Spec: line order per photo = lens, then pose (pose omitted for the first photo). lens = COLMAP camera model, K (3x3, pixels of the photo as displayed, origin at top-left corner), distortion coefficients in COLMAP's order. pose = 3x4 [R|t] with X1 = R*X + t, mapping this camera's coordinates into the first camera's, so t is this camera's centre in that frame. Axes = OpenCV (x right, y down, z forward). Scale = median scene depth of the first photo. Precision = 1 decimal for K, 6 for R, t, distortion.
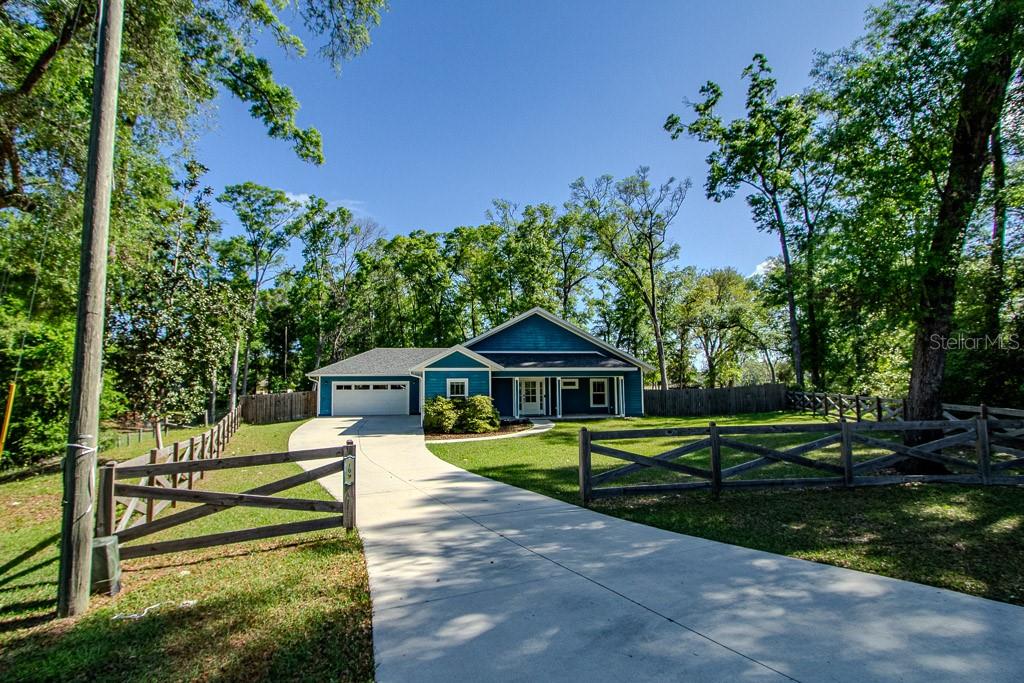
lens RADIAL K [[503.6, 0, 499.1], [0, 503.6, 348.0], [0, 0, 1]] dist [-0.018253, 0.000255]
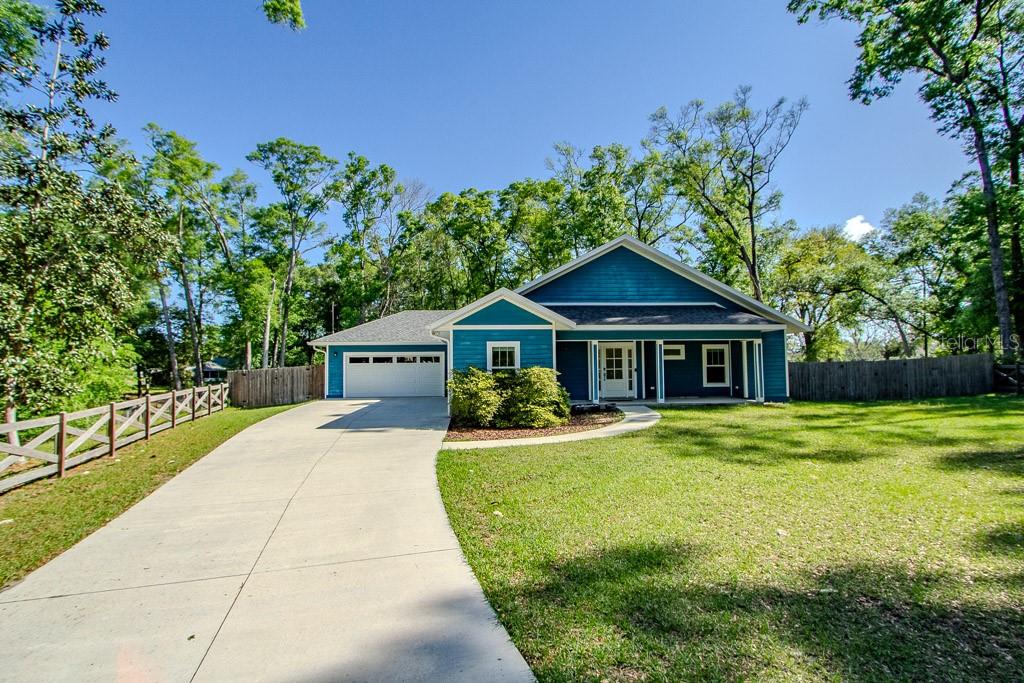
lens RADIAL K [[498.7, 0, 502.9], [0, 498.7, 344.3], [0, 0, 1]] dist [-0.017571, 0.001617]
pose [[0.993417, -0.006626, -0.114363, -0.004329], [0.009870, 0.999564, 0.027825, 0.020052], [0.114129, -0.028771, 0.993049, 0.157801]]
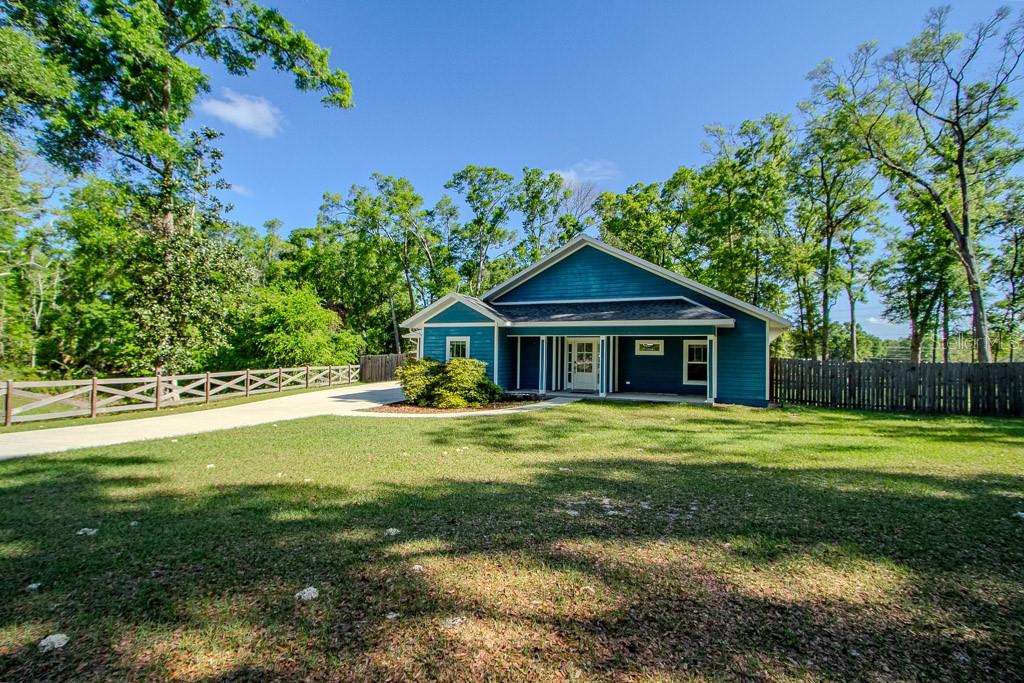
lens RADIAL K [[471.9, 0, 506.7], [0, 471.9, 345.1], [0, 0, 1]] dist [-0.013923, 0.001208]
pose [[0.819020, 0.009890, -0.573680, 0.174182], [0.019380, 0.998804, 0.044887, 0.018274], [0.573437, -0.047881, 0.817849, 0.192649]]
